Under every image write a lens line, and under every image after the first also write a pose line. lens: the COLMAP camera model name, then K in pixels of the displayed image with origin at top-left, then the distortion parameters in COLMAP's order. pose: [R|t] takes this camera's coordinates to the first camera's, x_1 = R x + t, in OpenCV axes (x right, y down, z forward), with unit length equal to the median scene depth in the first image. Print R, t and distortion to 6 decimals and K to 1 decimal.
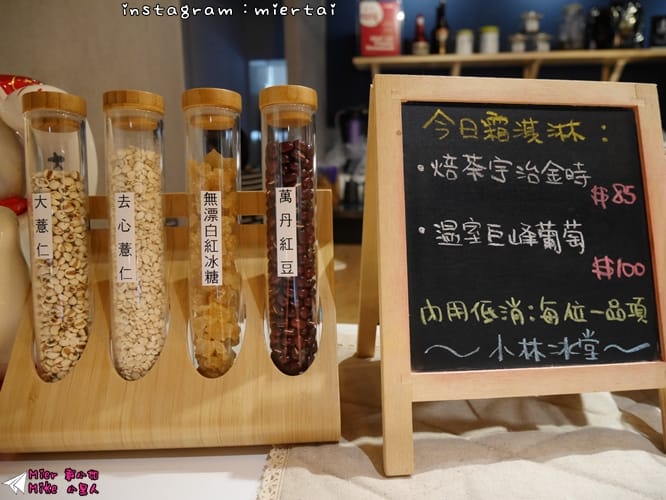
lens RADIAL K [[484.4, 0, 332.8], [0, 484.4, 247.0], [0, 0, 1]] dist [-0.072061, 0.031534]
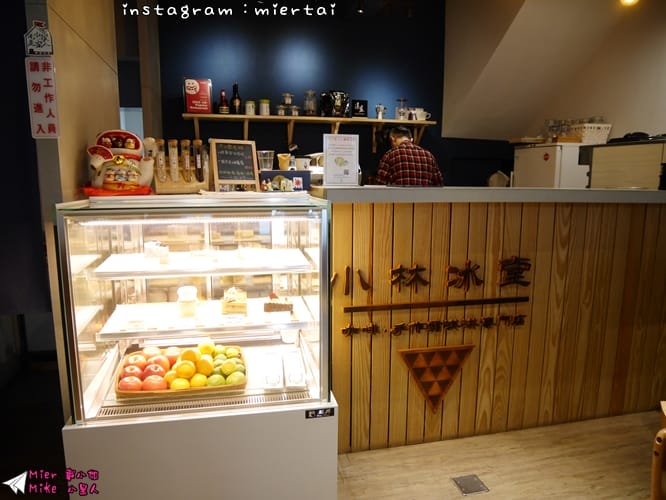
lens RADIAL K [[484.4, 0, 339.6], [0, 484.4, 248.0], [0, 0, 1]] dist [-0.072061, 0.031534]
pose [[0.923565, -0.035584, 0.381787, -0.881210], [0.064149, 0.995991, -0.062351, 1.711585], [-0.378037, 0.082077, 0.922145, -5.798781]]
